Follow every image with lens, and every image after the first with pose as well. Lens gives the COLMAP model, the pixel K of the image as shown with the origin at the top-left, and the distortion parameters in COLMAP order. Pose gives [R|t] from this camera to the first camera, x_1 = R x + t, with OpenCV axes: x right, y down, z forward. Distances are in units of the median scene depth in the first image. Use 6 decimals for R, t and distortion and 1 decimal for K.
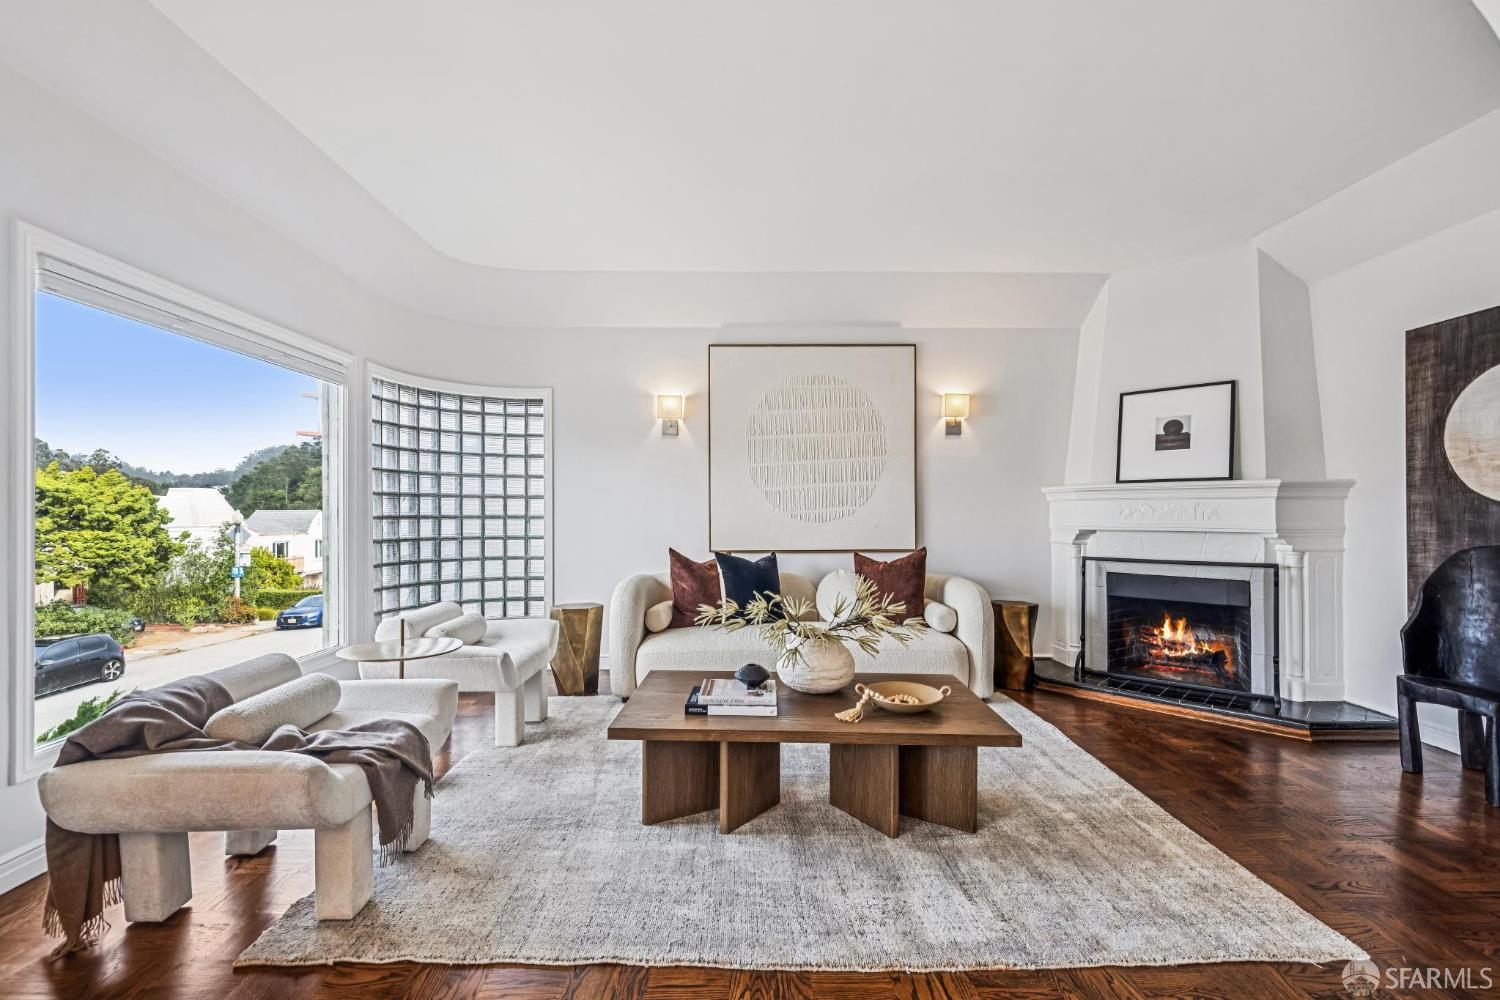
lens RADIAL K [[651.0, 0, 737.8], [0, 651.0, 505.3], [0, 0, 1]] dist [0.009191, -0.001372]
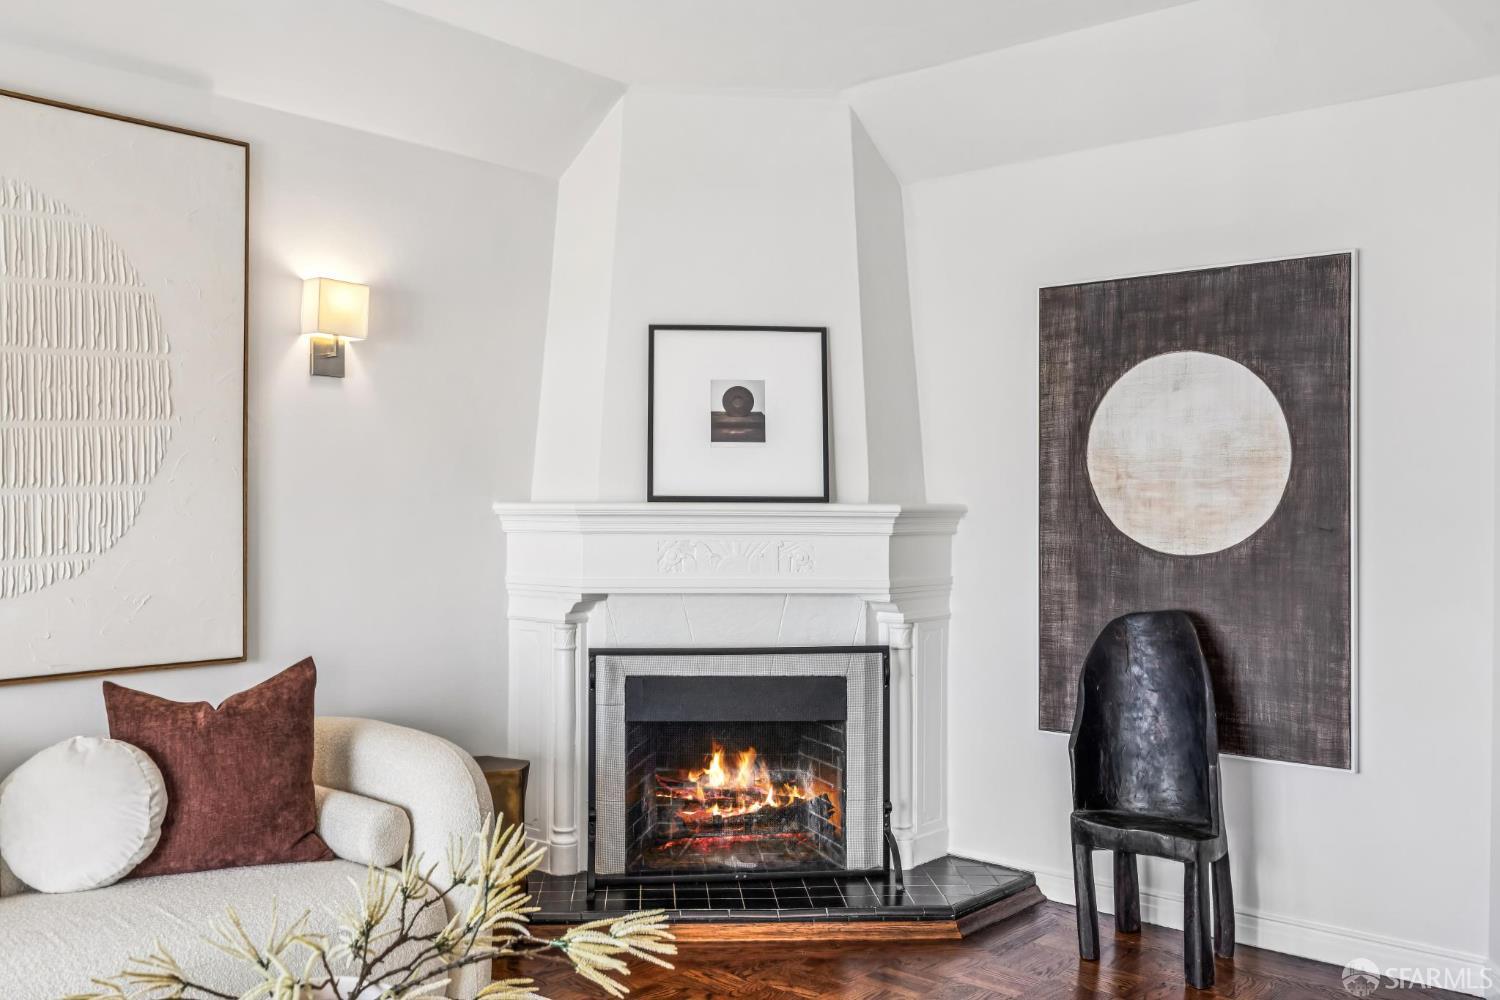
lens RADIAL K [[1340.4, 0, 748.7], [0, 1340.4, 497.7], [0, 0, 1]] dist [-0.007262, -0.007725]
pose [[0.661043, 0.006788, 0.750318, -0.161221], [-0.014547, 0.999887, 0.003770, -0.043448], [-0.750207, -0.013407, 0.661067, 0.260937]]
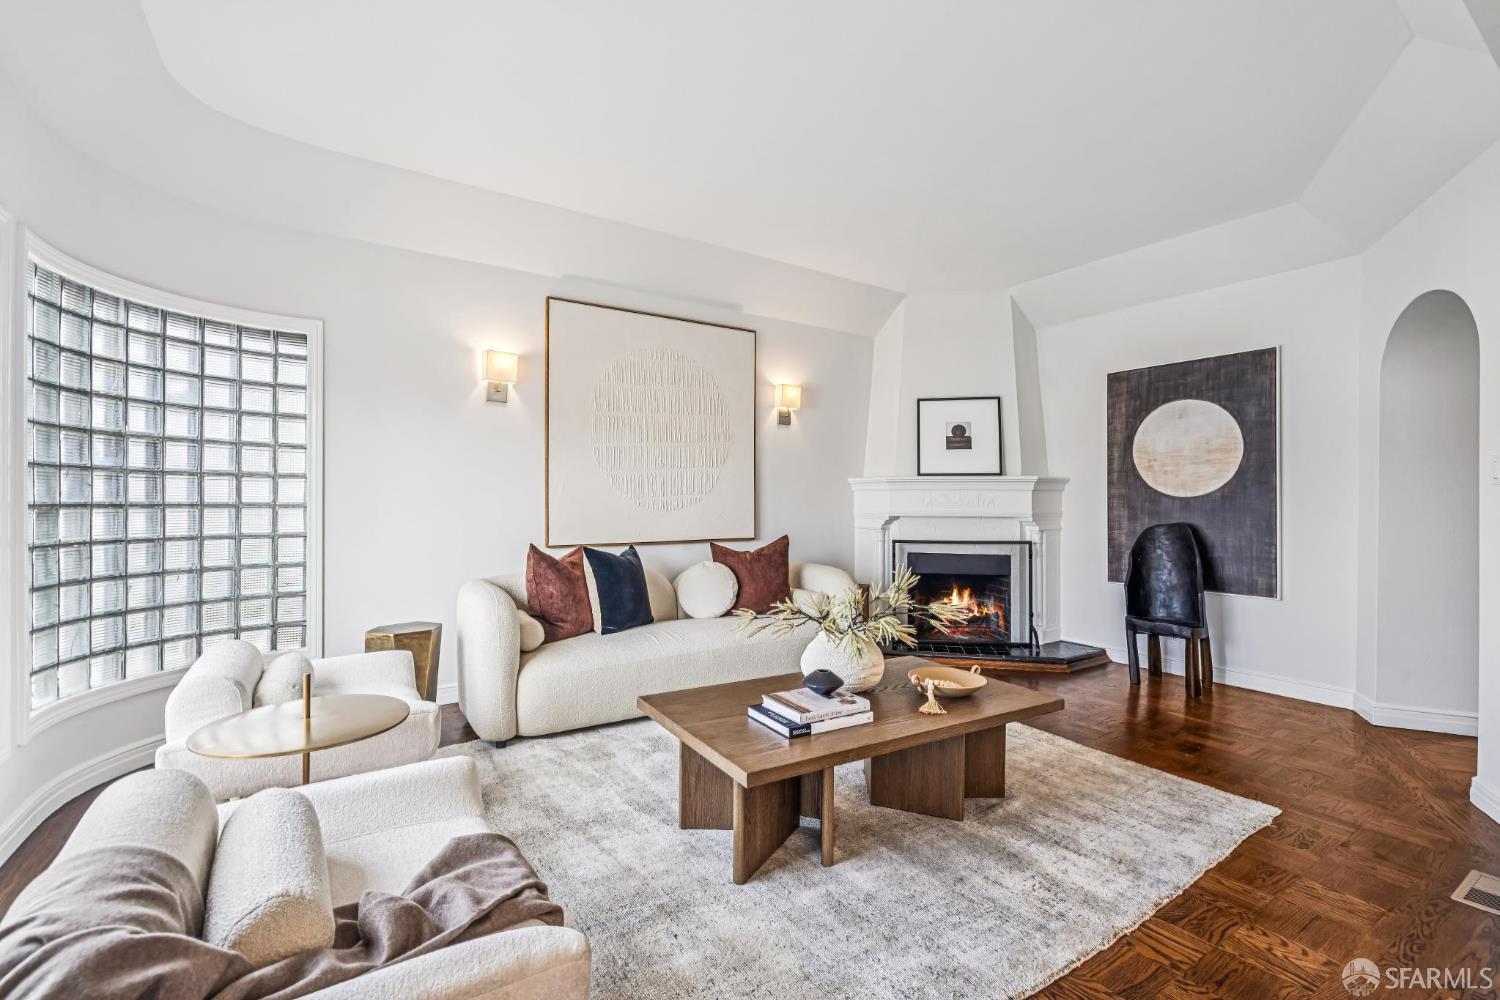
lens RADIAL K [[669.1, 0, 746.0], [0, 669.1, 499.3], [0, 0, 1]] dist [-0.005738, -0.001352]
pose [[0.838461, 0.004630, 0.544942, -0.341080], [-0.009792, 0.999930, 0.006569, 0.003016], [-0.544874, -0.010844, 0.838448, 0.175995]]
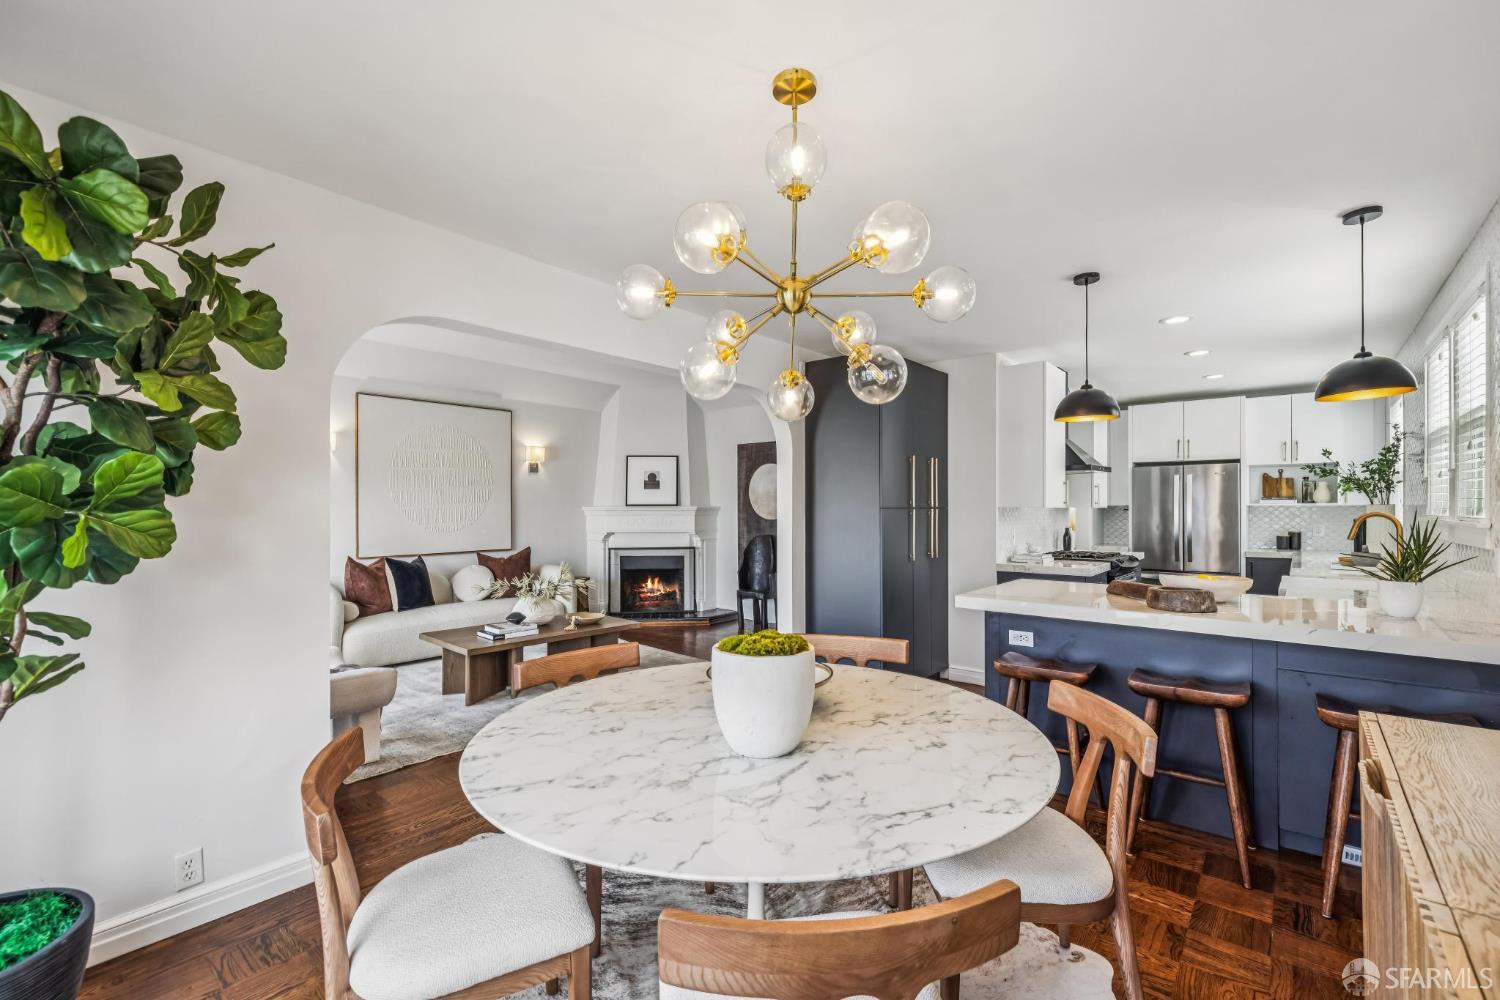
lens RADIAL K [[651.0, 0, 748.4], [0, 651.0, 505.4], [0, 0, 1]] dist [0.009191, -0.001372]
pose [[0.652186, 0.001945, 0.758056, -0.582637], [-0.006241, 0.999977, 0.002803, -0.044547], [-0.758033, -0.006560, 0.652183, -0.441670]]
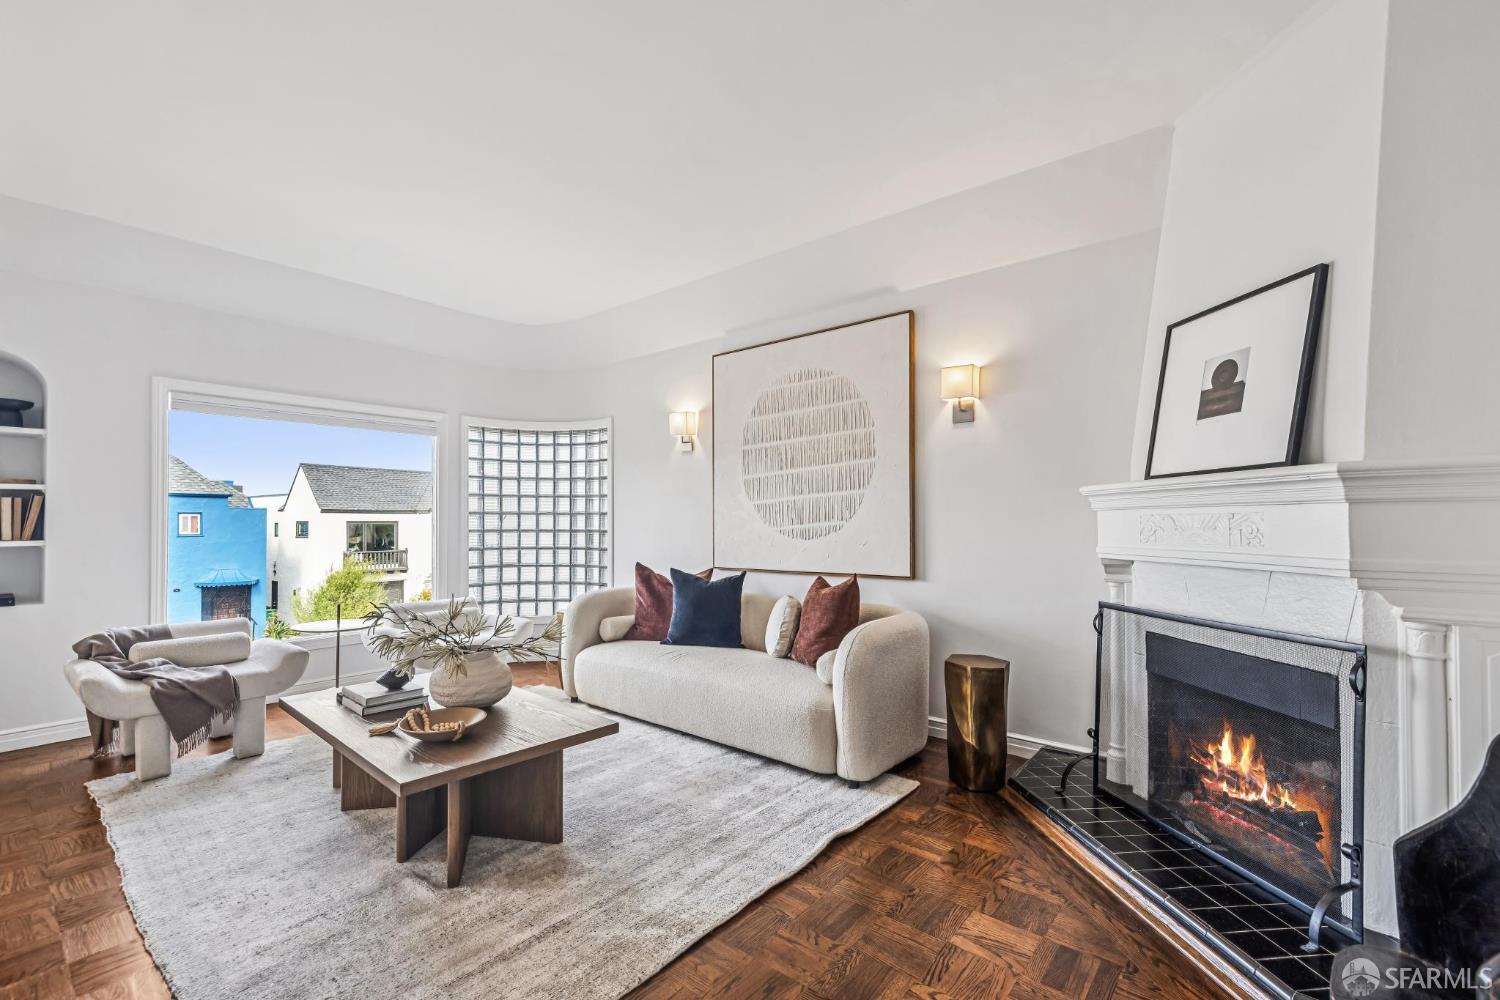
lens RADIAL K [[651.0, 0, 747.2], [0, 651.0, 504.4], [0, 0, 1]] dist [0.009191, -0.001372]
pose [[0.767307, -0.018491, -0.641013, 0.713441], [0.003698, 0.999695, -0.024412, 0.000077], [0.641269, 0.016361, 0.767142, 0.337212]]
